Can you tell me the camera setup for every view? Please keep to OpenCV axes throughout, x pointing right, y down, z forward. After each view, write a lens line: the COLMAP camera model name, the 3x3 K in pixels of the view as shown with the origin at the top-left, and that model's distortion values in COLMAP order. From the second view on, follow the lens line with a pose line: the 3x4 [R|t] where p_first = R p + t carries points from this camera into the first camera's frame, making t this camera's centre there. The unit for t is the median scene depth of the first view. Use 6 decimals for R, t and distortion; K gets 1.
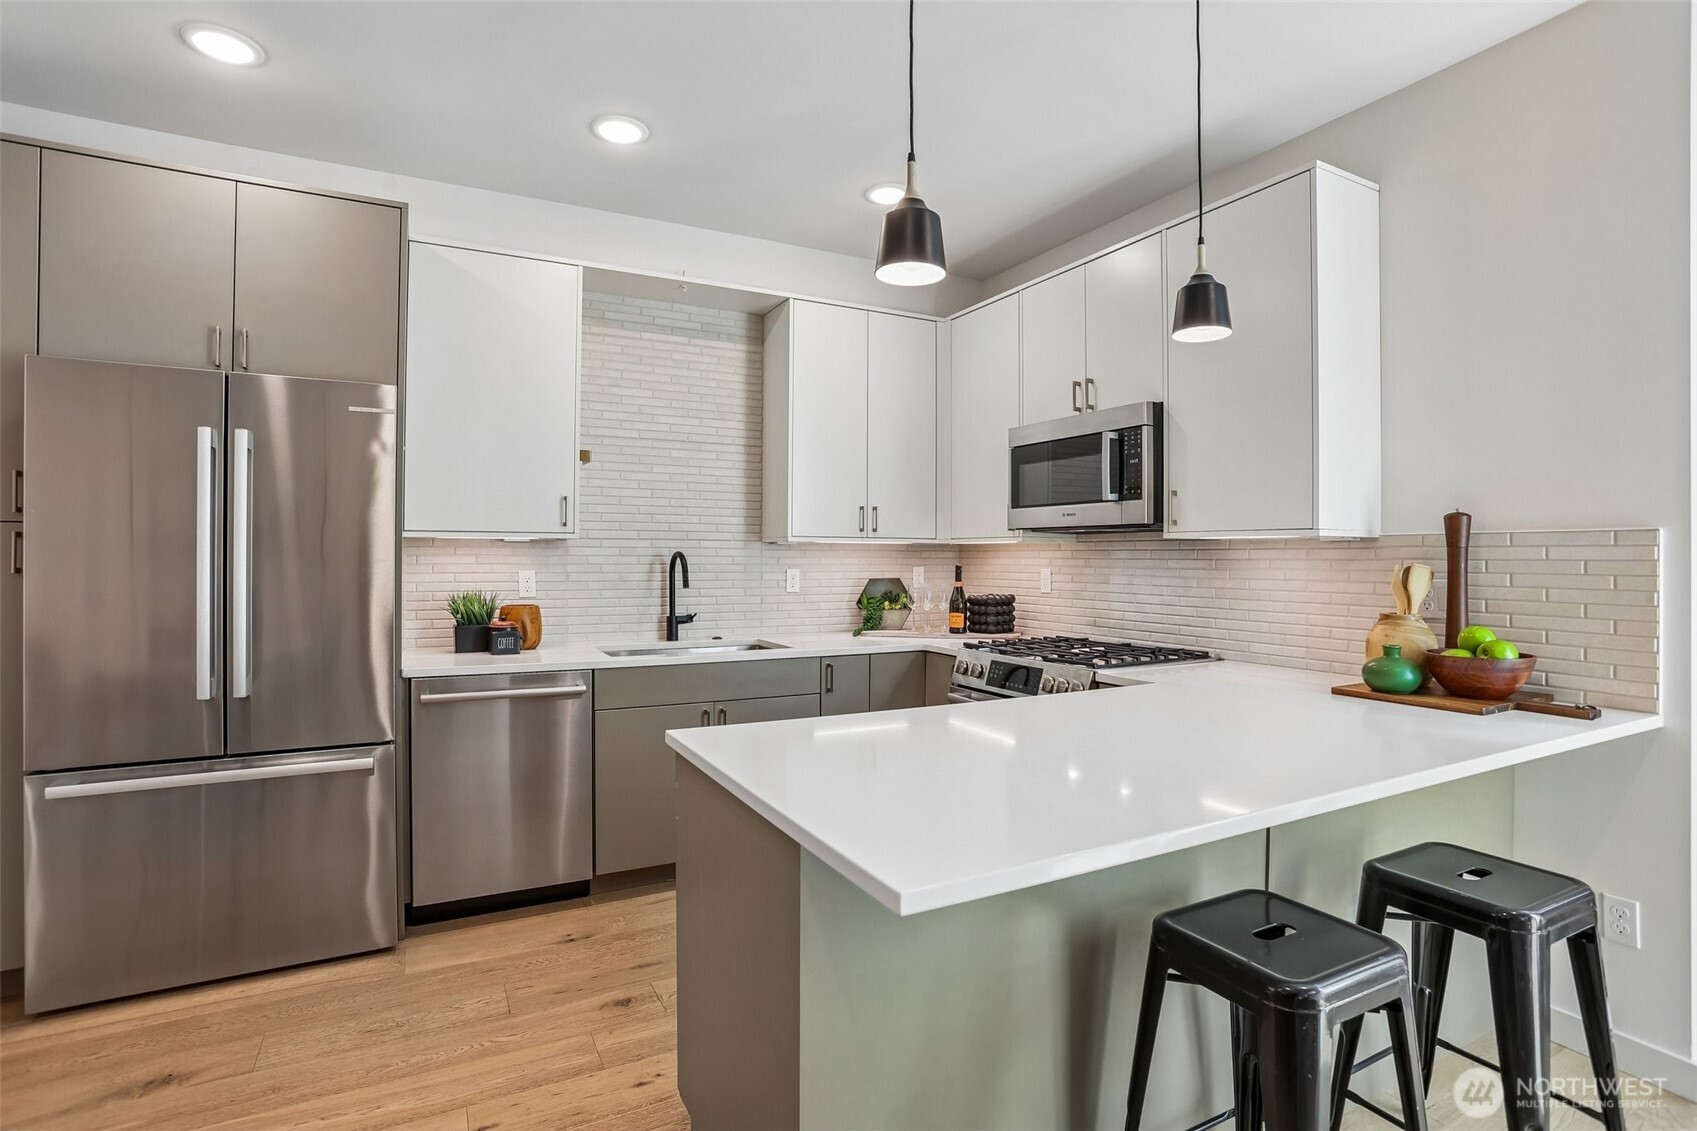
lens RADIAL K [[830.6, 0, 849.2], [0, 830.6, 553.9], [0, 0, 1]] dist [-0.080983, 0.037696]
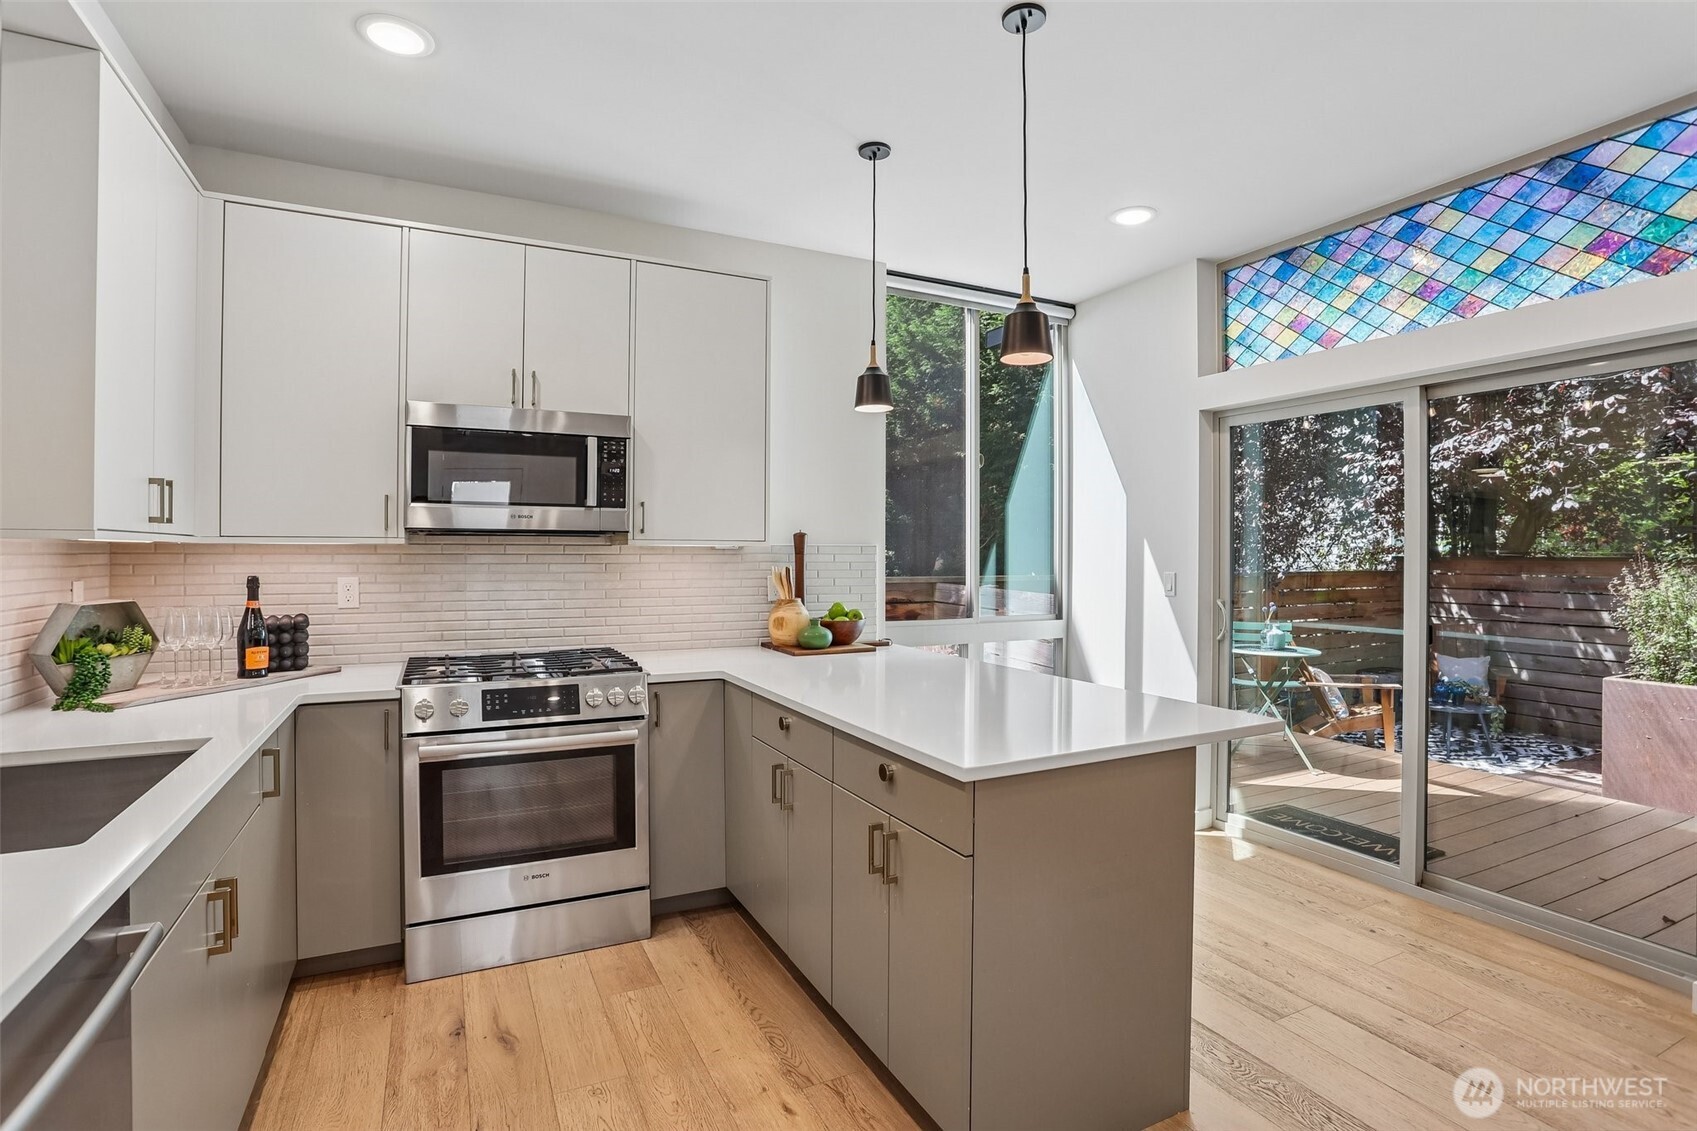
lens RADIAL K [[830.6, 0, 849.2], [0, 830.6, 553.9], [0, 0, 1]] dist [-0.080983, 0.037696]
pose [[0.025104, -0.005937, 0.999667, -0.549264], [-0.006349, 0.999961, 0.006098, -0.012470], [-0.999665, -0.006500, 0.025065, 0.539199]]
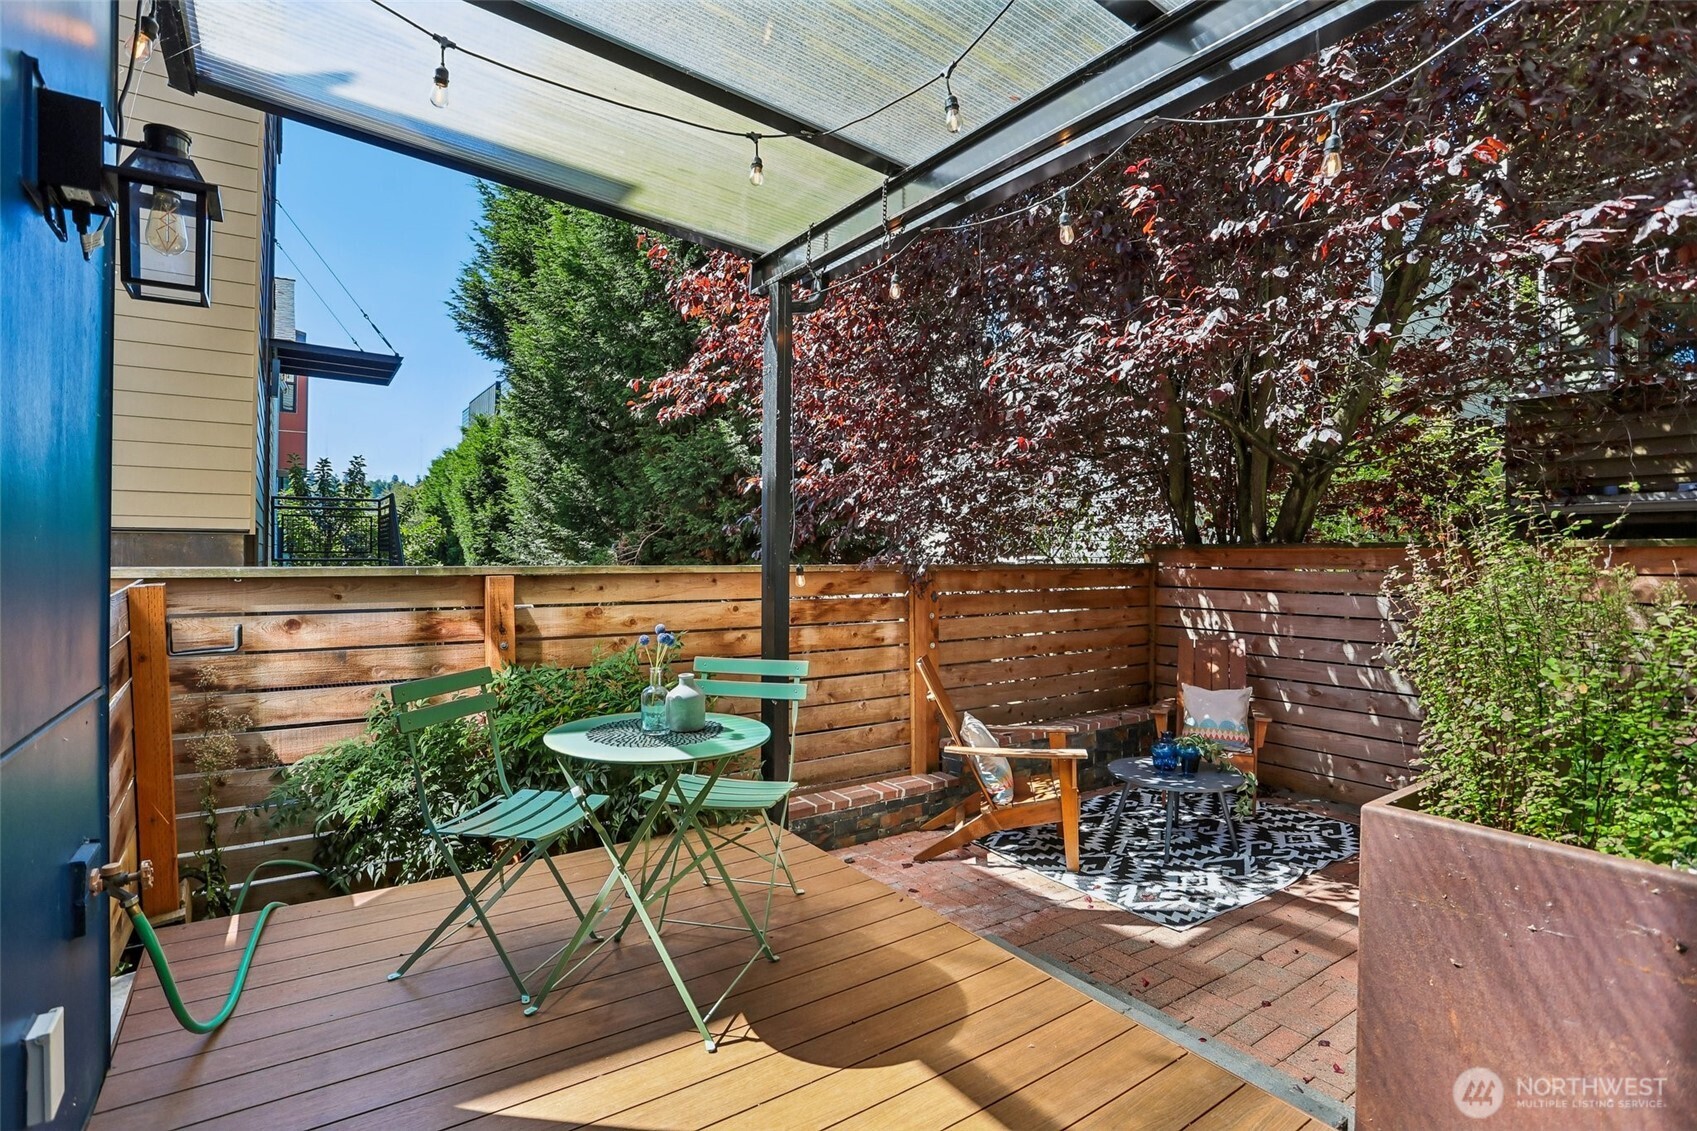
lens RADIAL K [[830.6, 0, 849.2], [0, 830.6, 553.9], [0, 0, 1]] dist [-0.080983, 0.037696]
pose [[-0.119941, -0.005801, 0.992764, 0.238867], [-0.008308, 0.999954, 0.004840, 0.017857], [-0.992746, -0.007667, -0.119983, -0.208594]]
